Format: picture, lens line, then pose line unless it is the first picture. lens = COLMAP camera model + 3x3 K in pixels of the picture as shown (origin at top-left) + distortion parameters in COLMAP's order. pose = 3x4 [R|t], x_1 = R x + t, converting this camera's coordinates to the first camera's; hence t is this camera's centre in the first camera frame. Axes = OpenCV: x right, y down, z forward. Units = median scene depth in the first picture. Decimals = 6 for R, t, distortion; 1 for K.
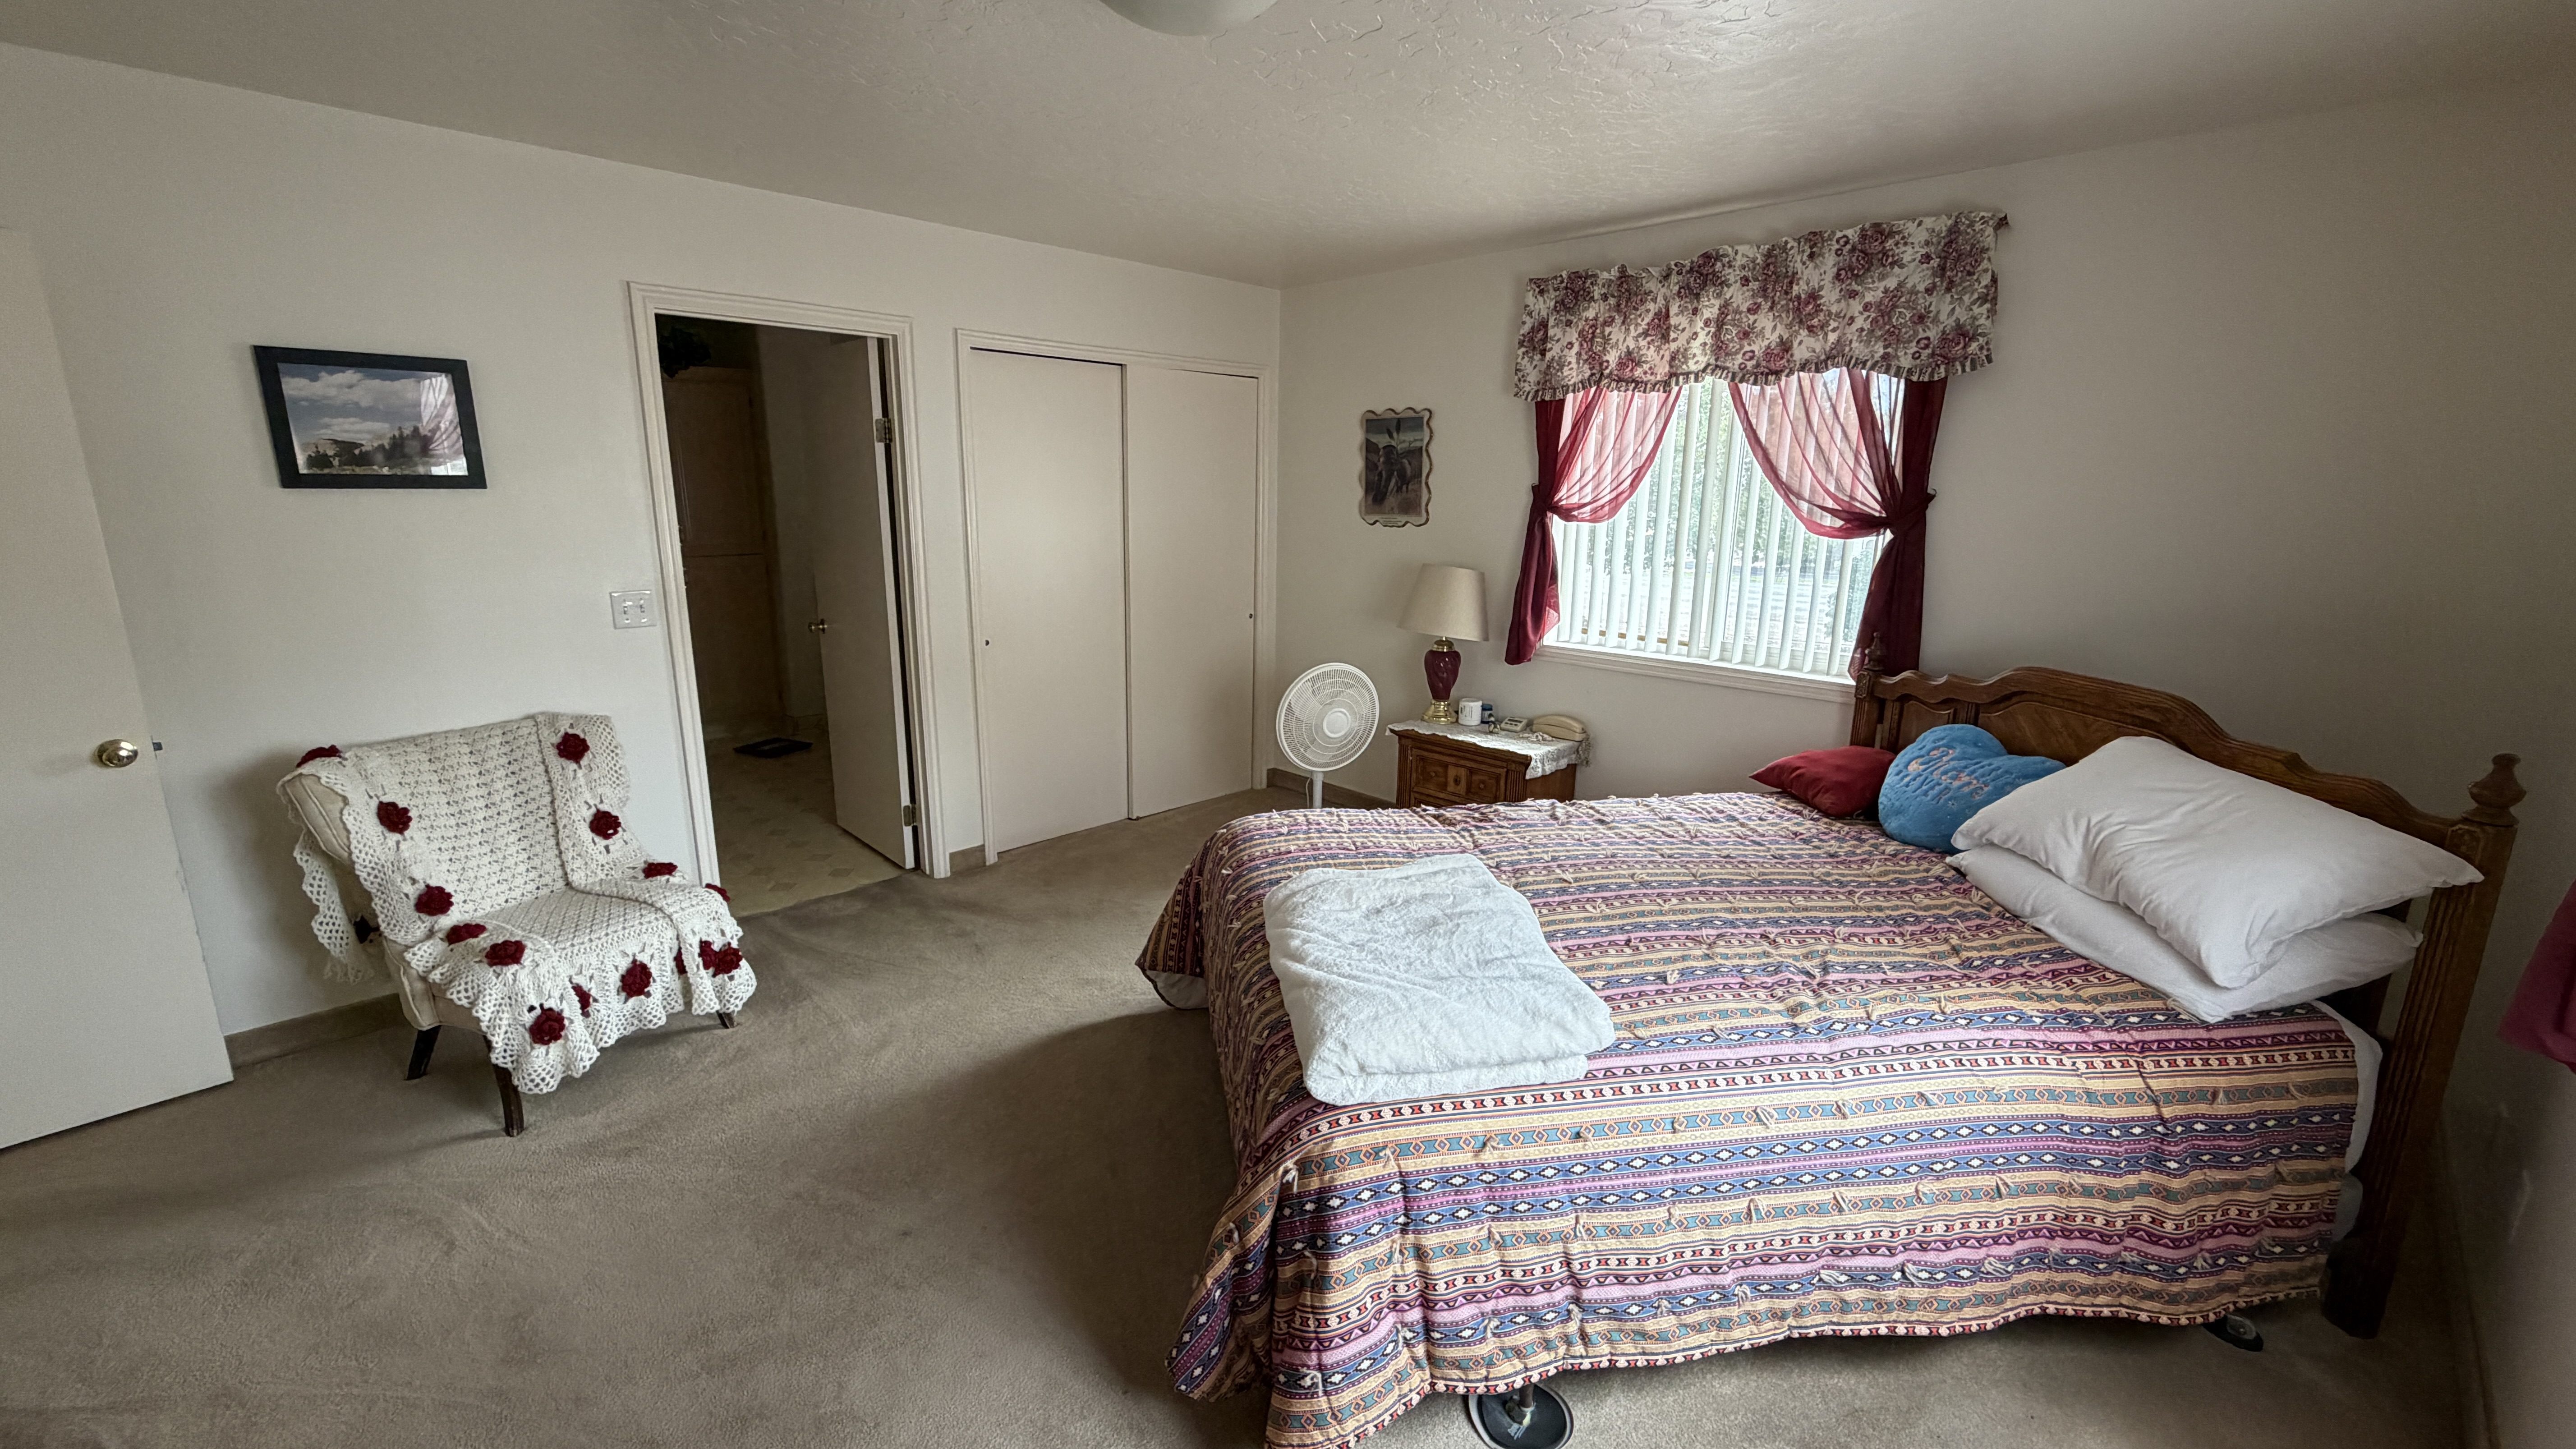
lens RADIAL K [[1026.5, 0, 1278.3], [0, 1026.5, 721.8], [0, 0, 1]] dist [-0.001027, 0.000148]
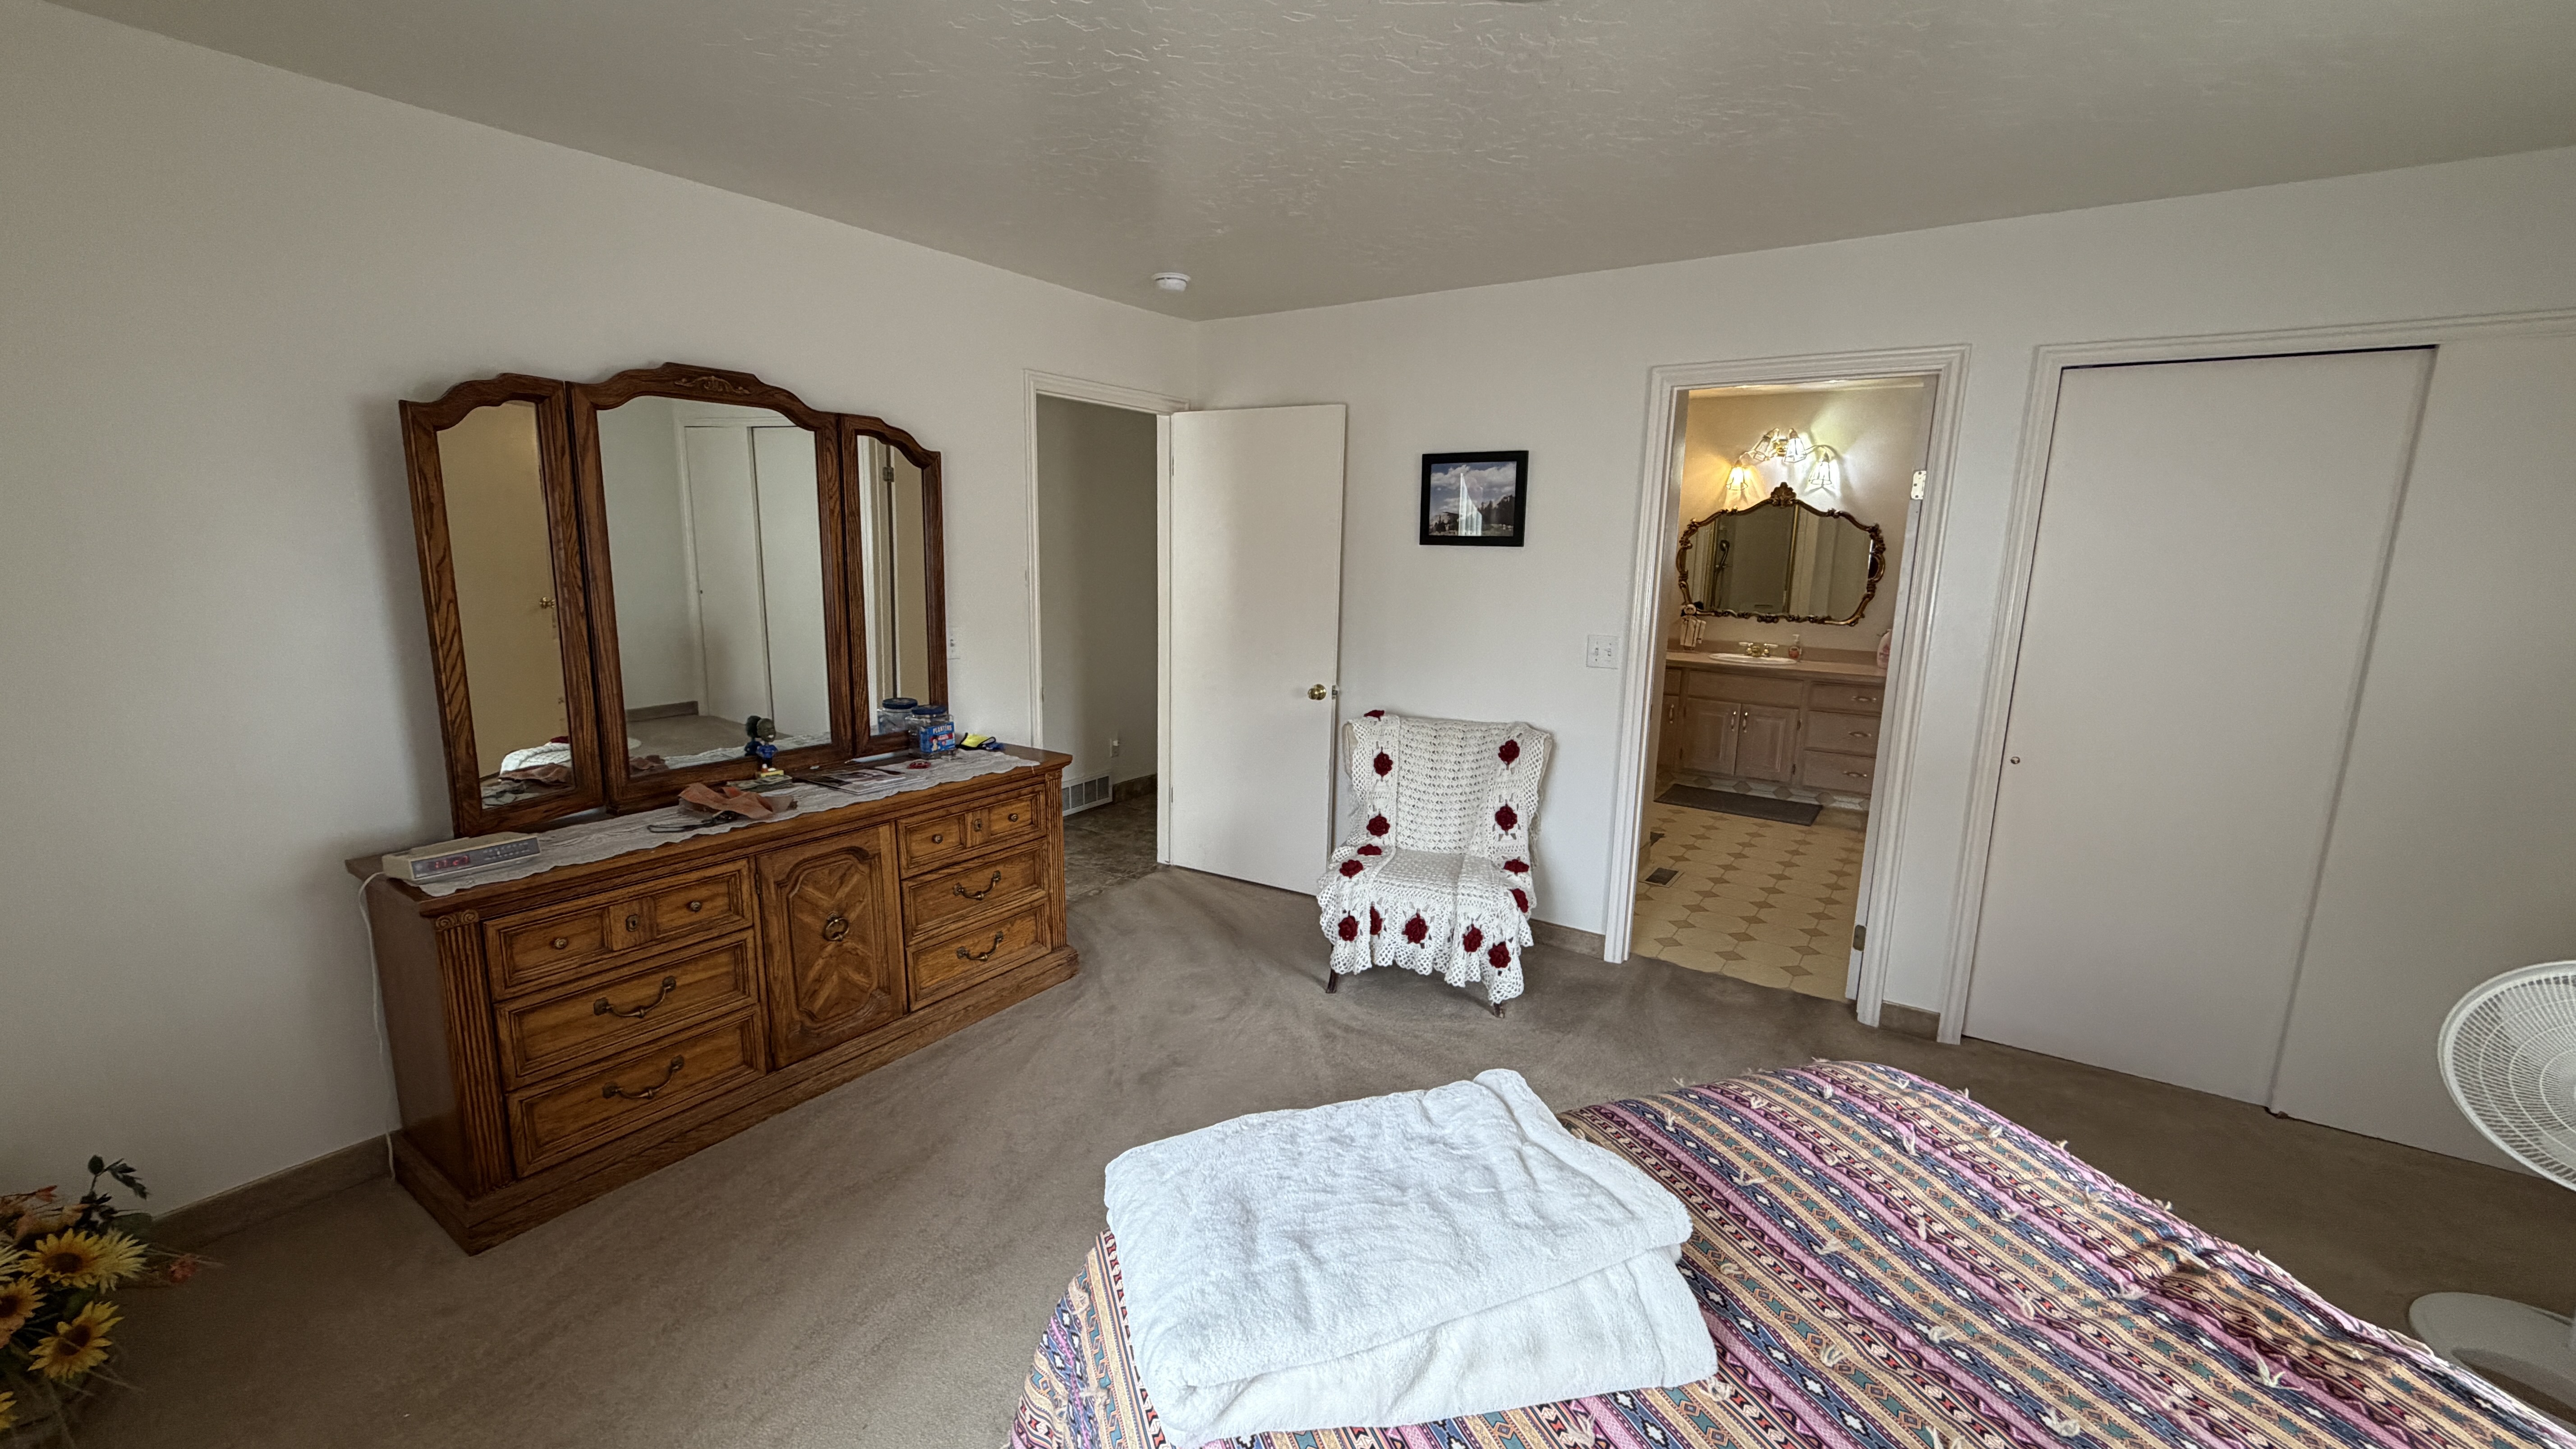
lens RADIAL K [[1026.5, 0, 1281.2], [0, 1026.5, 725.6], [0, 0, 1]] dist [-0.001027, 0.000148]
pose [[0.184595, 0.172156, -0.967619, 0.521943], [-0.233986, 0.963928, 0.126861, -0.111858], [0.954555, 0.202991, 0.218219, 0.517606]]
